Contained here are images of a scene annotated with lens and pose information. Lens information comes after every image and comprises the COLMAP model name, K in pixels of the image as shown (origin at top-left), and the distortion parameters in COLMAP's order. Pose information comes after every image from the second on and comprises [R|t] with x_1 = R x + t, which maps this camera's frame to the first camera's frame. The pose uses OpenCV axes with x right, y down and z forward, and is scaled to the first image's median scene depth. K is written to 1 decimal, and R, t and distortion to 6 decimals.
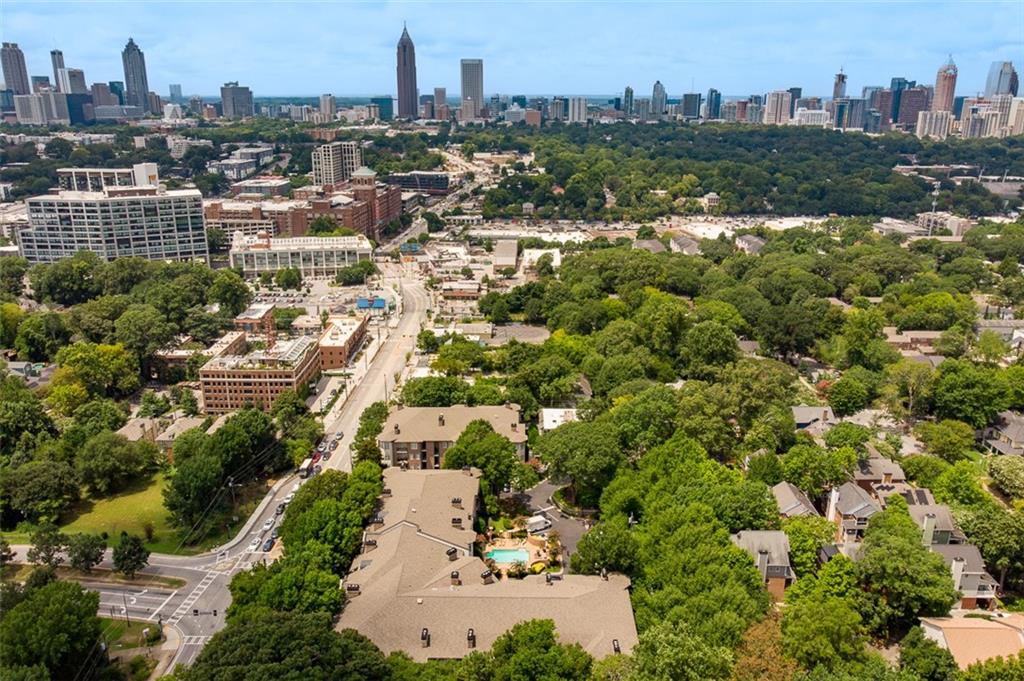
lens RADIAL K [[771.9, 0, 512.0], [0, 771.9, 340.5], [0, 0, 1]] dist [-0.002168, -0.002084]
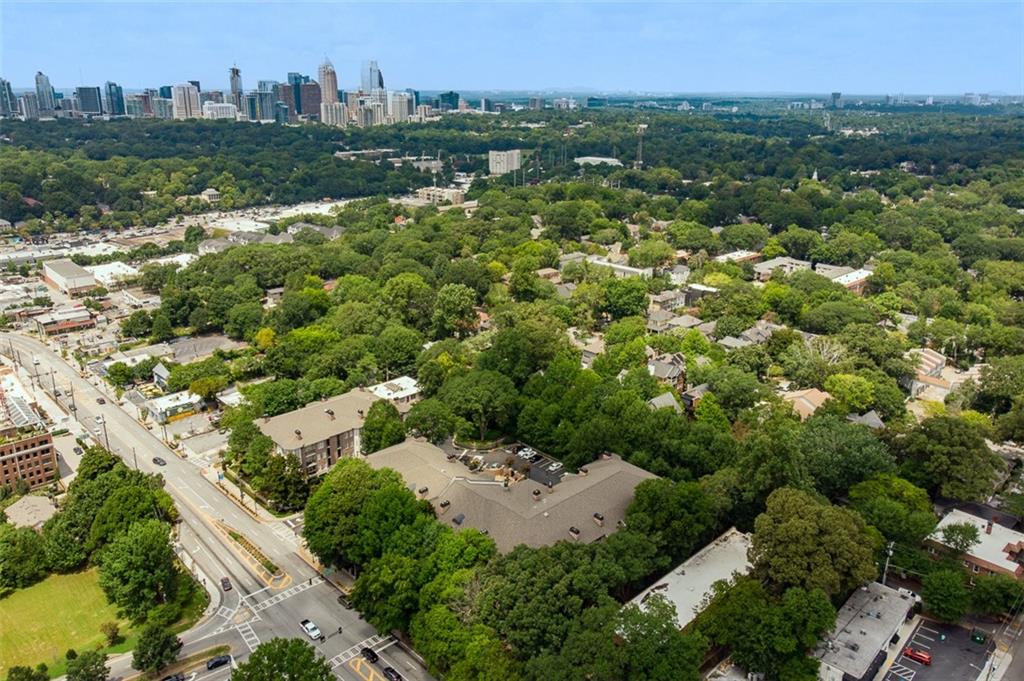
lens RADIAL K [[771.9, 0, 512.0], [0, 771.9, 340.5], [0, 0, 1]] dist [-0.002168, -0.002084]
pose [[0.708208, -0.216363, 0.672033, -0.100185], [0.209467, 0.973416, 0.092652, -0.006570], [-0.674215, 0.075151, 0.734702, 0.011505]]
